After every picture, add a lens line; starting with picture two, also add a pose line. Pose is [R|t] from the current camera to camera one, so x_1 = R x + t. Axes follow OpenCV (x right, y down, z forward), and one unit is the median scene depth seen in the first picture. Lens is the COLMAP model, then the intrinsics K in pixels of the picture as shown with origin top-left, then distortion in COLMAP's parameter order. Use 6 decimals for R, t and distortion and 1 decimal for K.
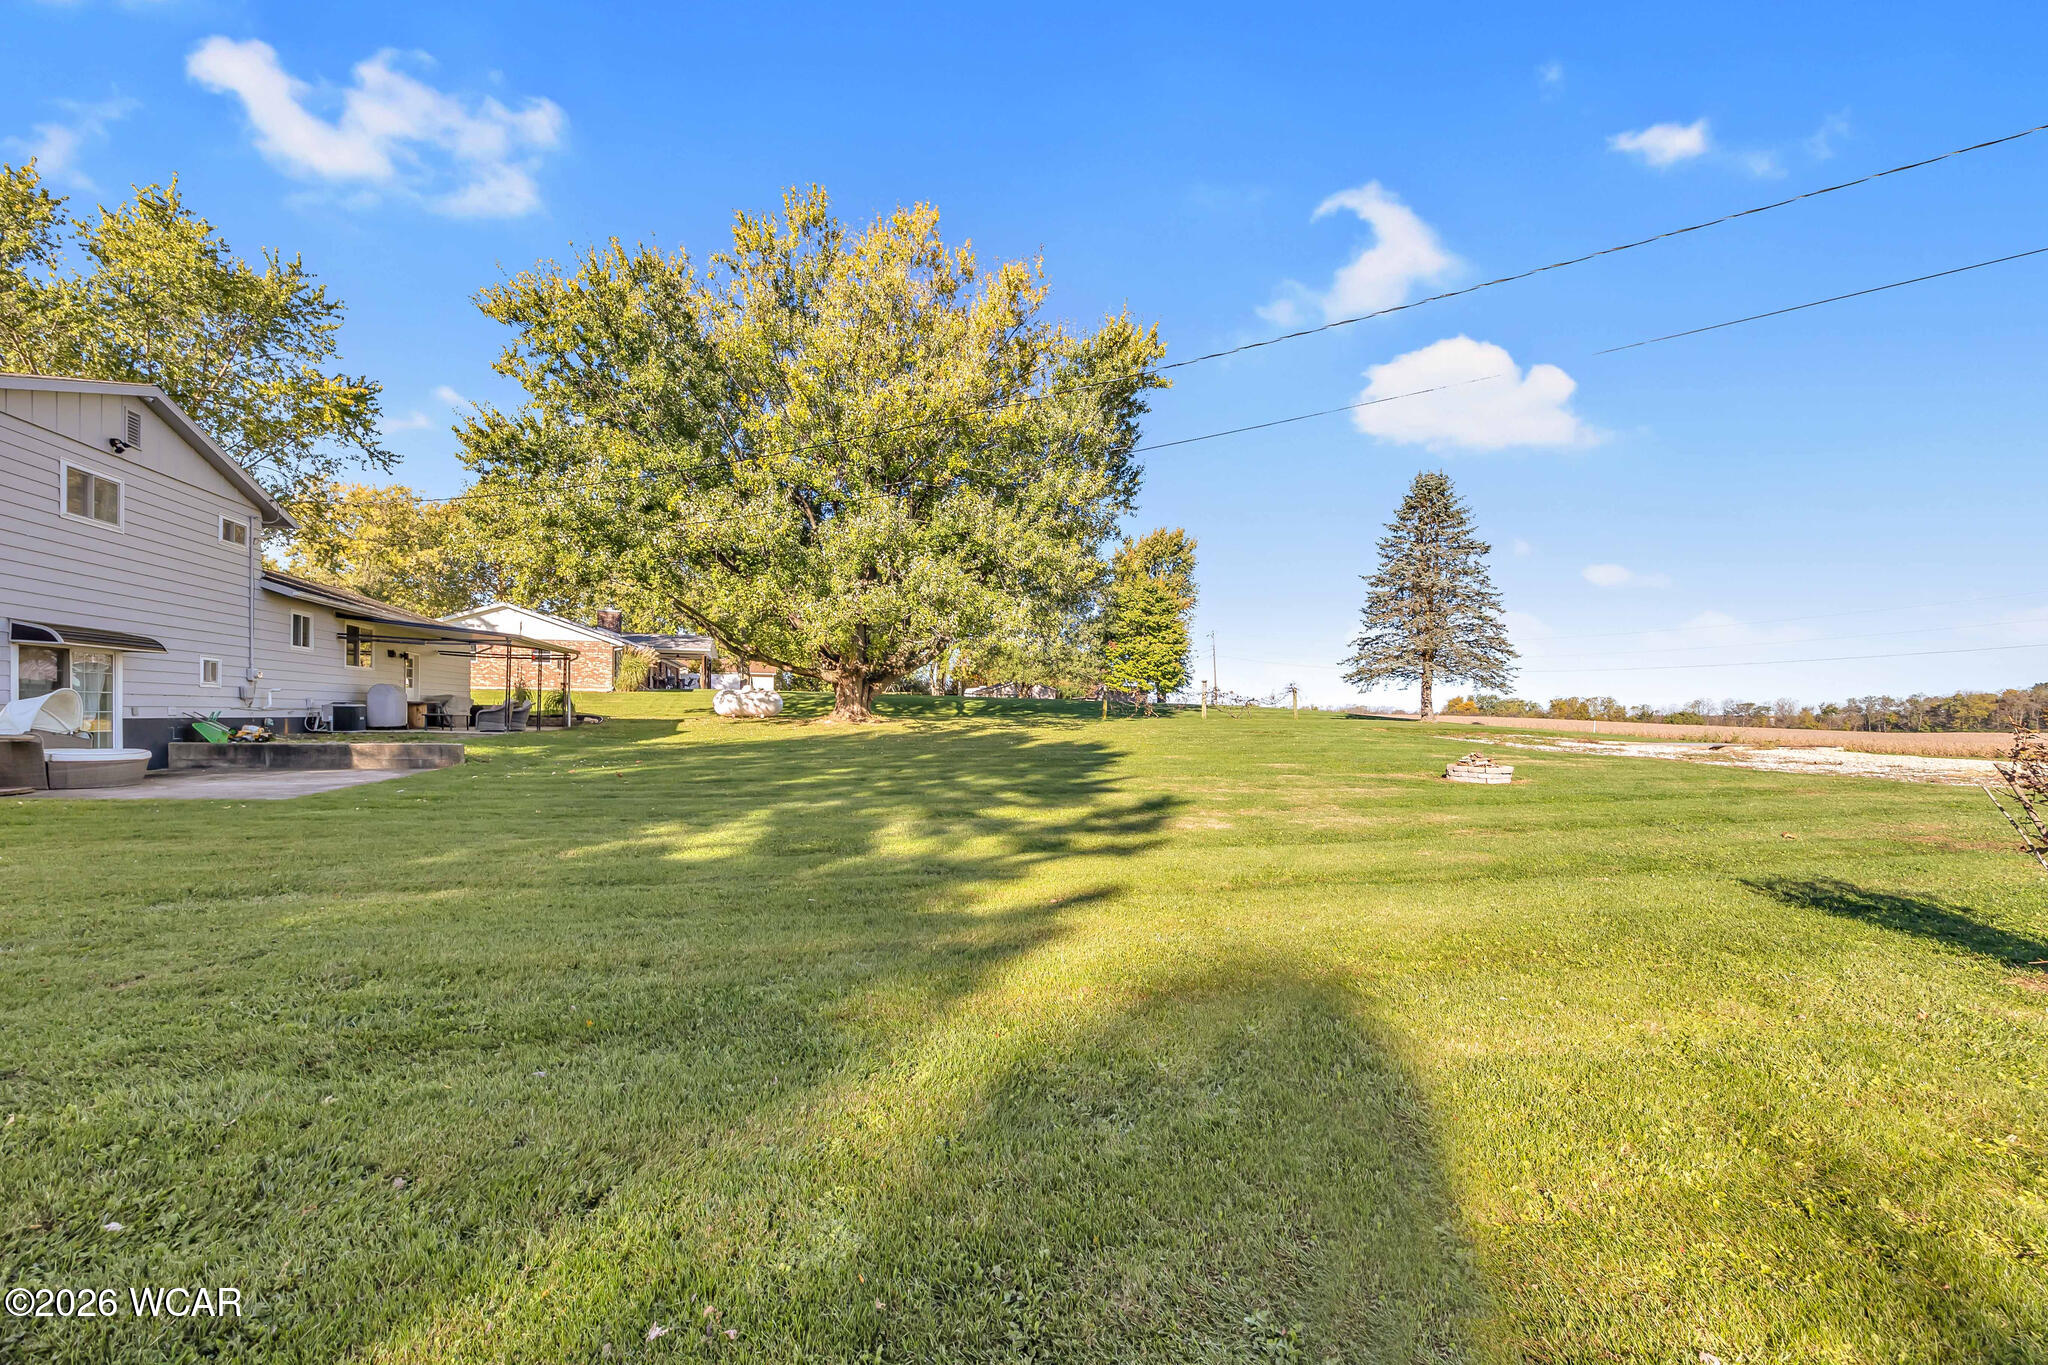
lens RADIAL K [[804.4, 0, 991.8], [0, 804.4, 721.7], [0, 0, 1]] dist [-0.002519, -0.000468]
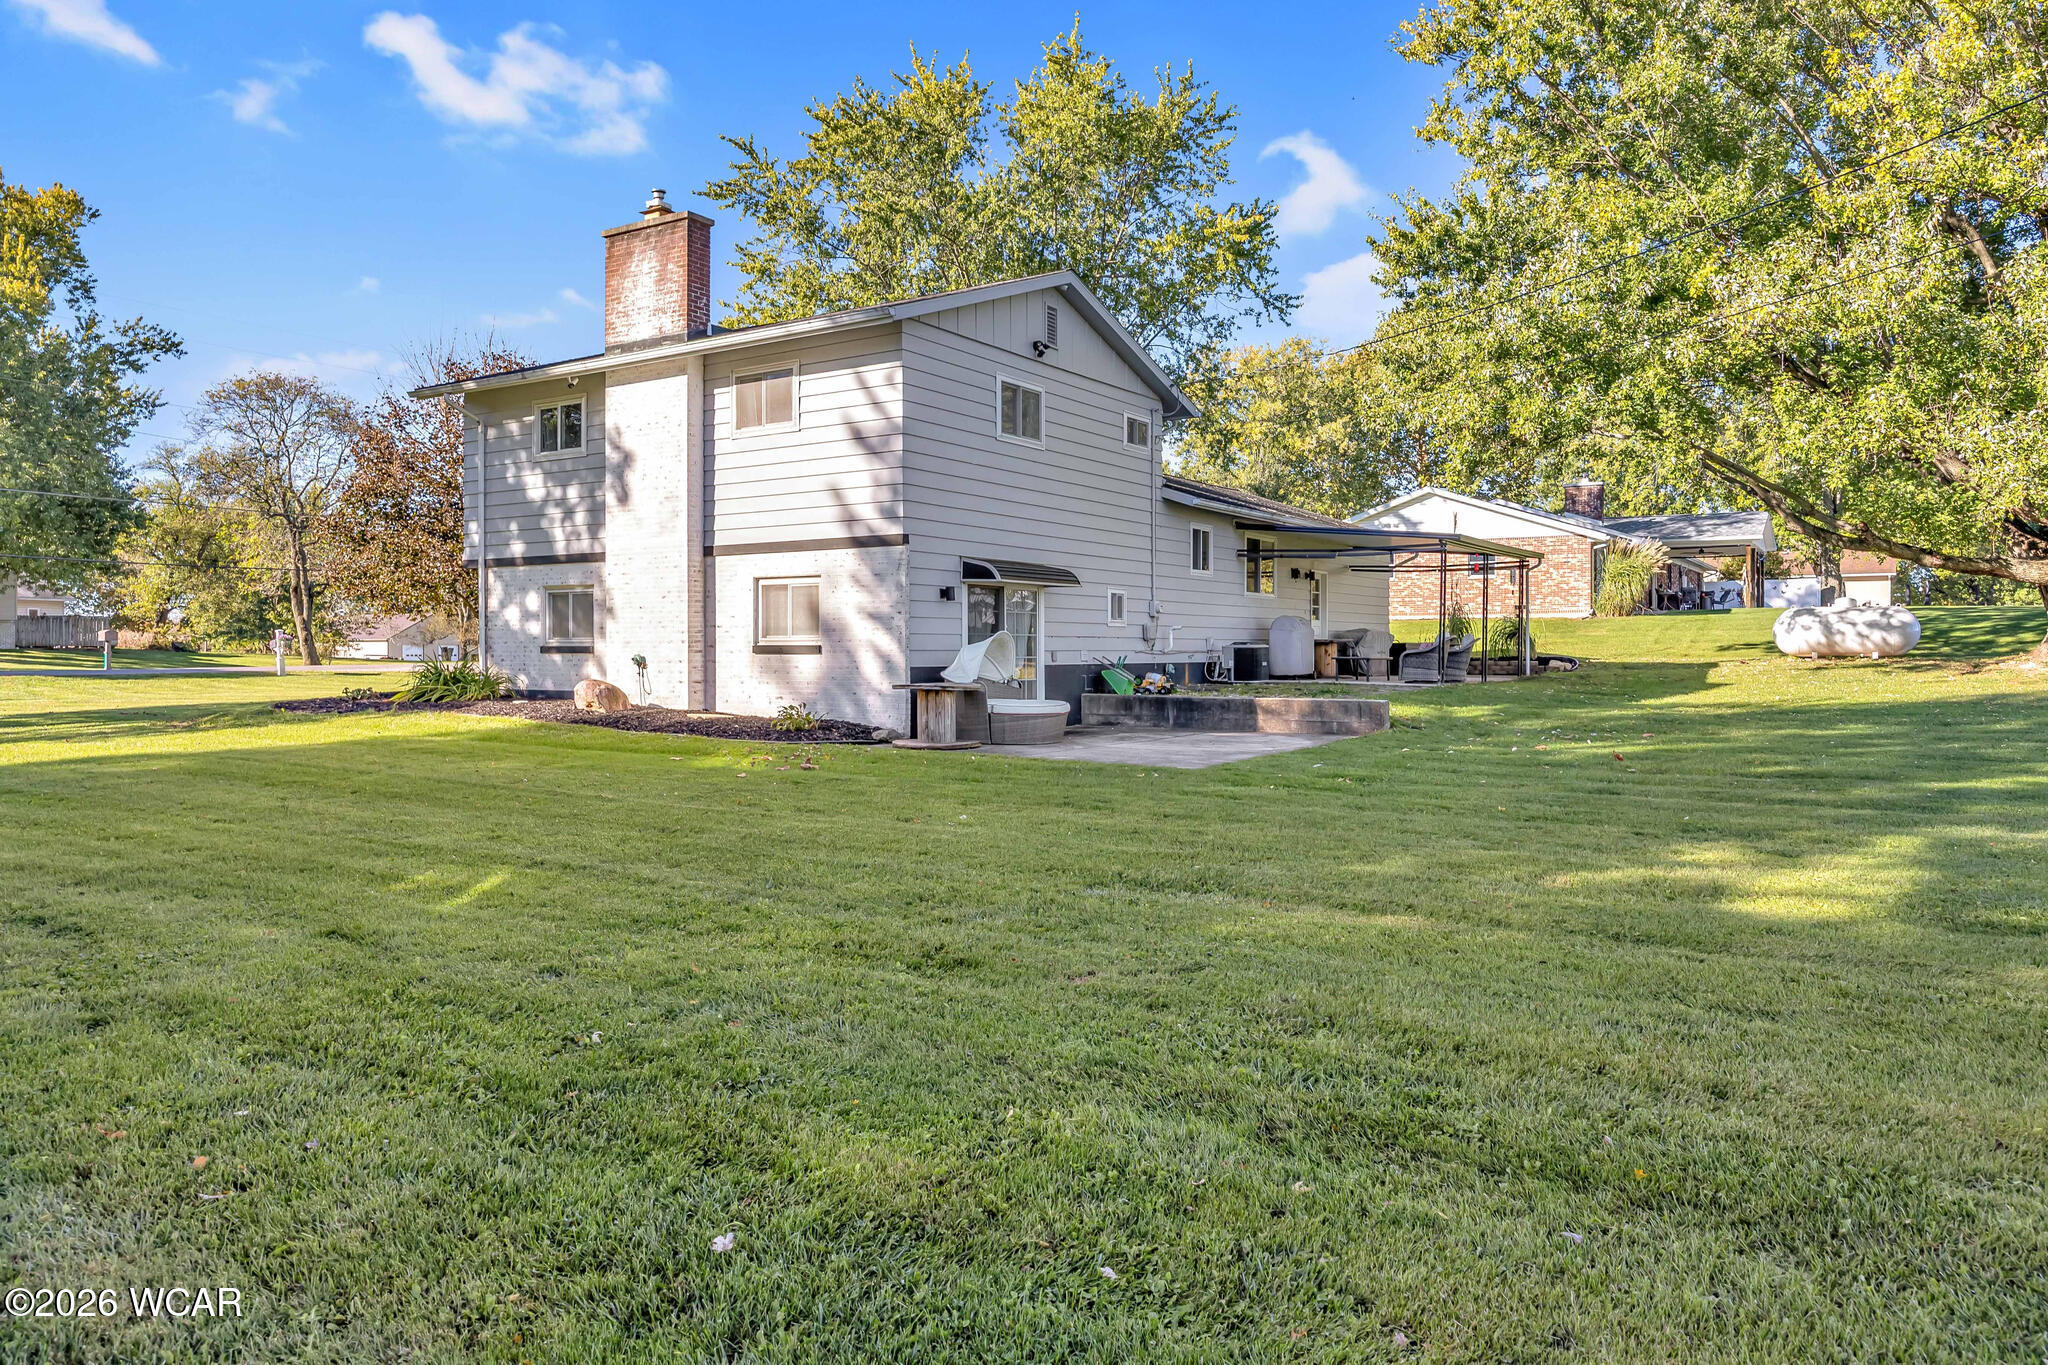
lens RADIAL K [[1363.9, 0, 1029.8], [0, 1363.9, 670.3], [0, 0, 1]] dist [-0.007849, 0.001691]
pose [[0.677200, -0.001321, -0.735798, -0.022268], [0.003081, 0.999995, 0.001041, 0.000247], [0.735792, -0.002972, 0.677201, -0.004210]]
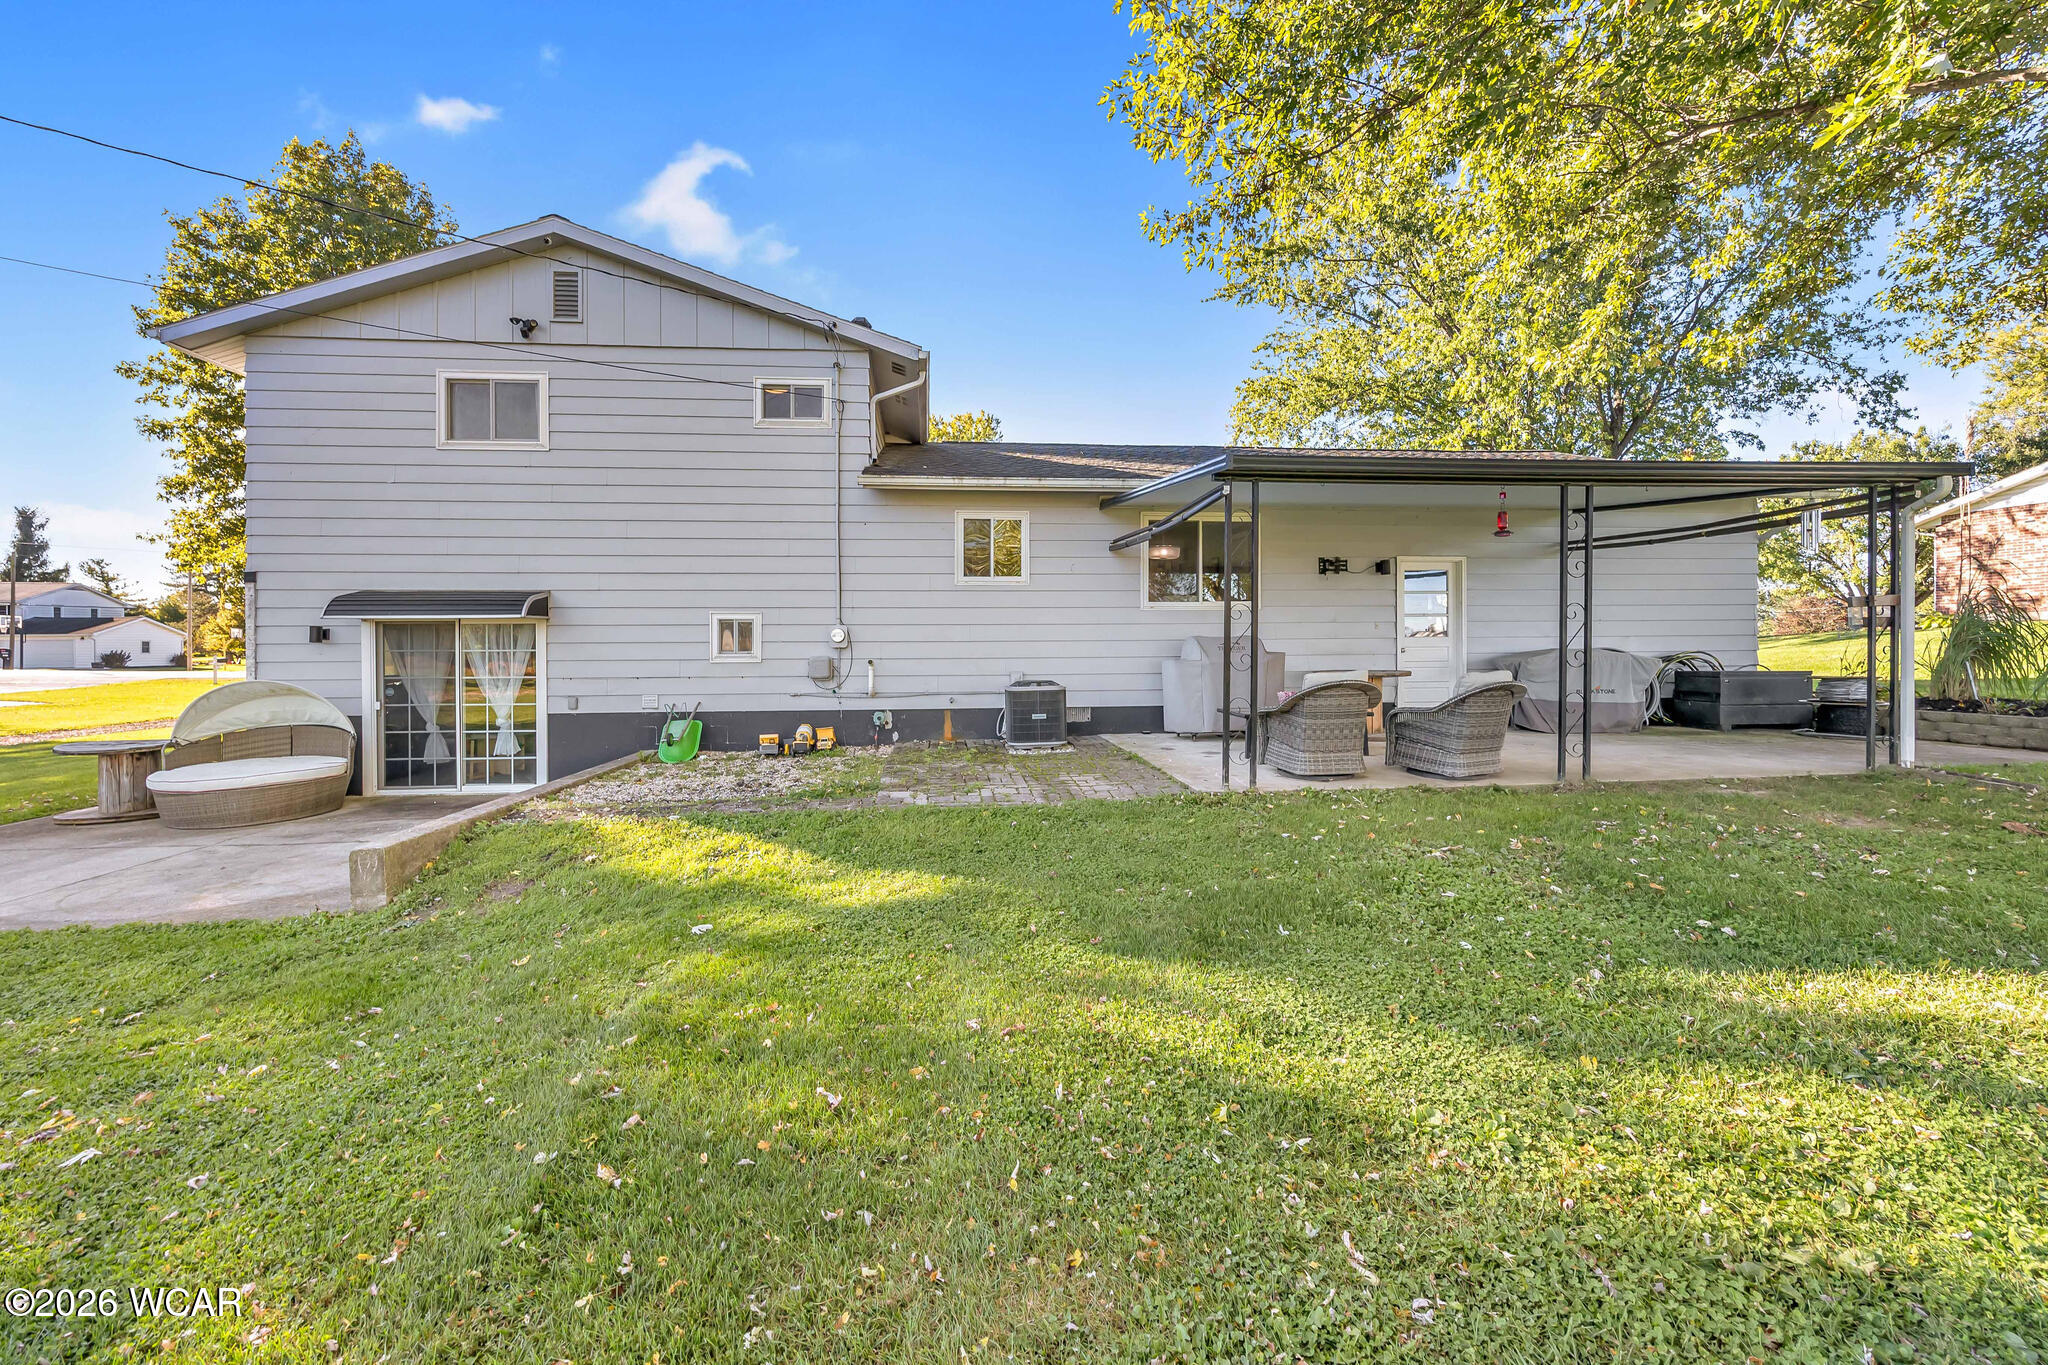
lens RADIAL K [[804.4, 0, 1018.1], [0, 804.4, 665.4], [0, 0, 1]] dist [-0.002519, -0.000468]
pose [[-0.164473, 0.008369, -0.986346, -0.573262], [-0.003932, 0.999951, 0.009140, -0.068222], [0.986374, 0.005382, -0.164432, 1.913590]]
